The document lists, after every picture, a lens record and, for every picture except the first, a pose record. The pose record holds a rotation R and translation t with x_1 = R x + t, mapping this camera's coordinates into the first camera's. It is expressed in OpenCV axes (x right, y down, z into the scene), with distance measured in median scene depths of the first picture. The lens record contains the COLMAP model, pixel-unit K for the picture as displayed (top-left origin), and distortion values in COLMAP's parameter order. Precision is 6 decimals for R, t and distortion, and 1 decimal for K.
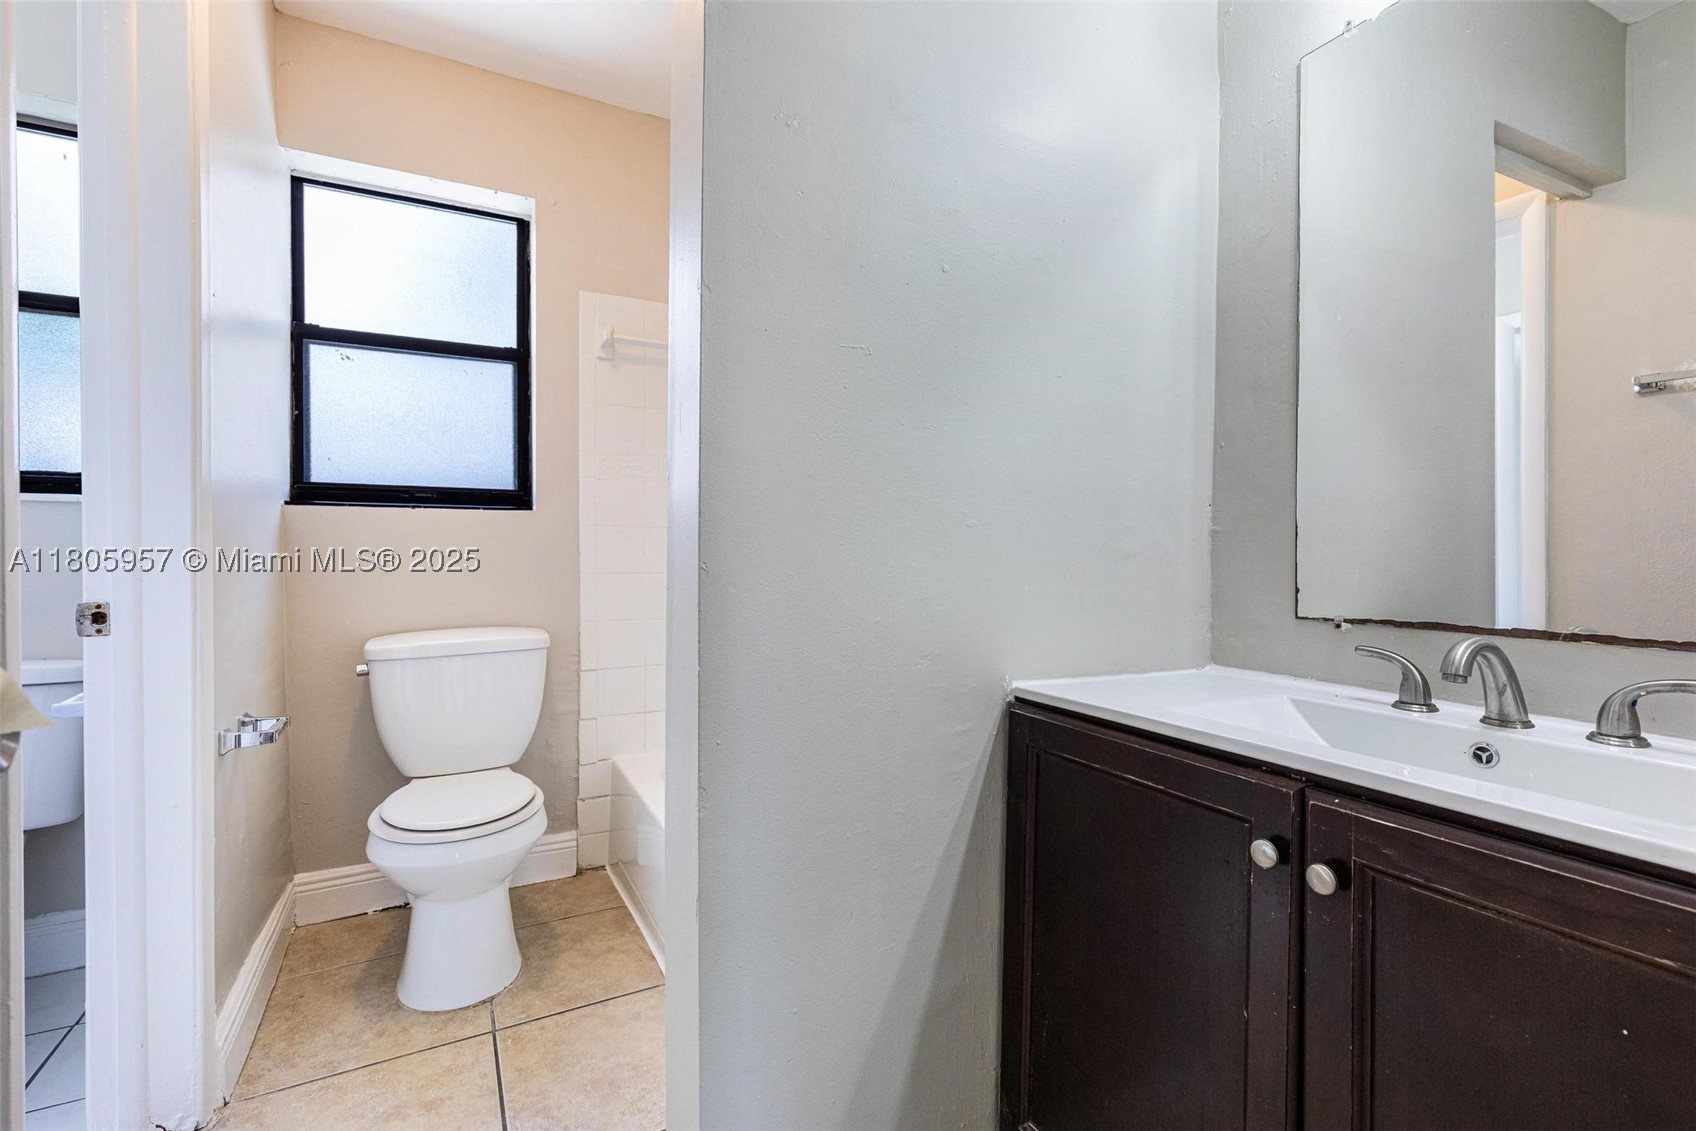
lens RADIAL K [[807.0, 0, 850.1], [0, 807.0, 559.8], [0, 0, 1]] dist [0.003746, -0.001116]
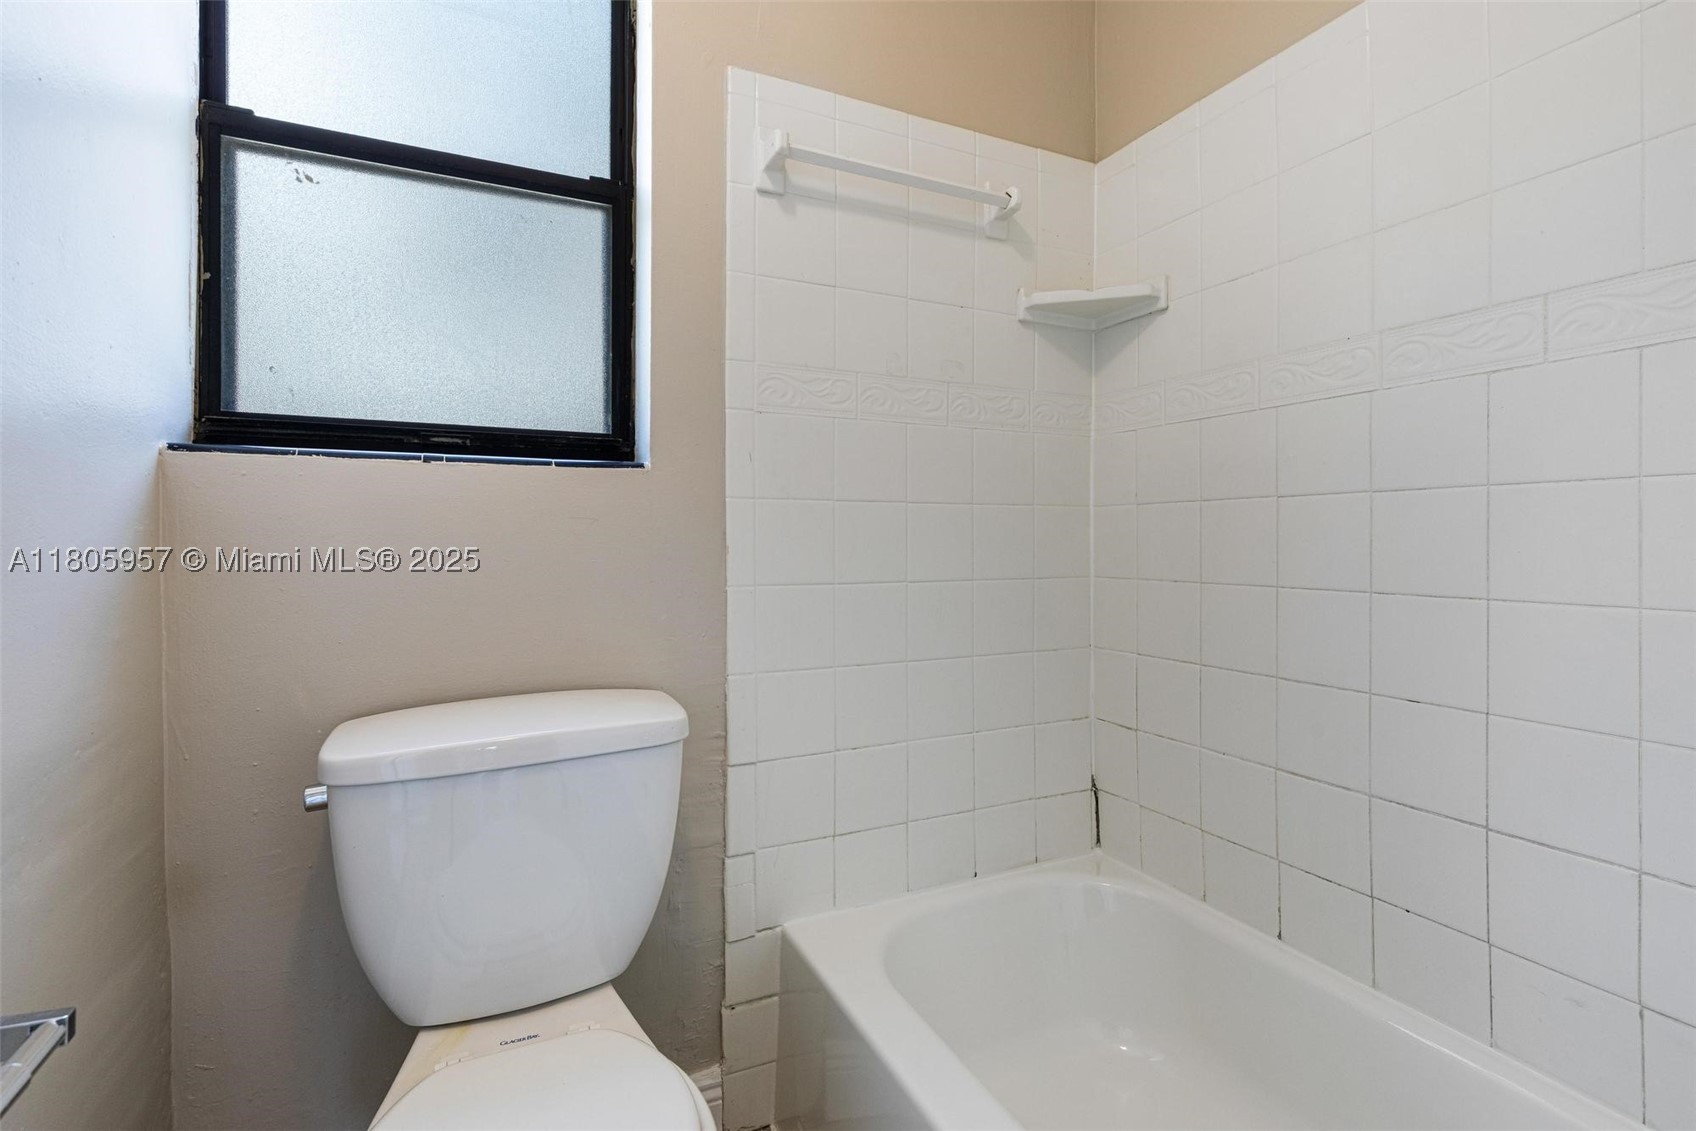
lens RADIAL K [[807.0, 0, 820.5], [0, 807.0, 541.0], [0, 0, 1]] dist [0.003746, -0.001116]
pose [[0.998373, 0.003862, -0.056883, -0.243804], [-0.003975, 0.999990, -0.001881, -0.012275], [0.056875, 0.002104, 0.998379, 0.467713]]
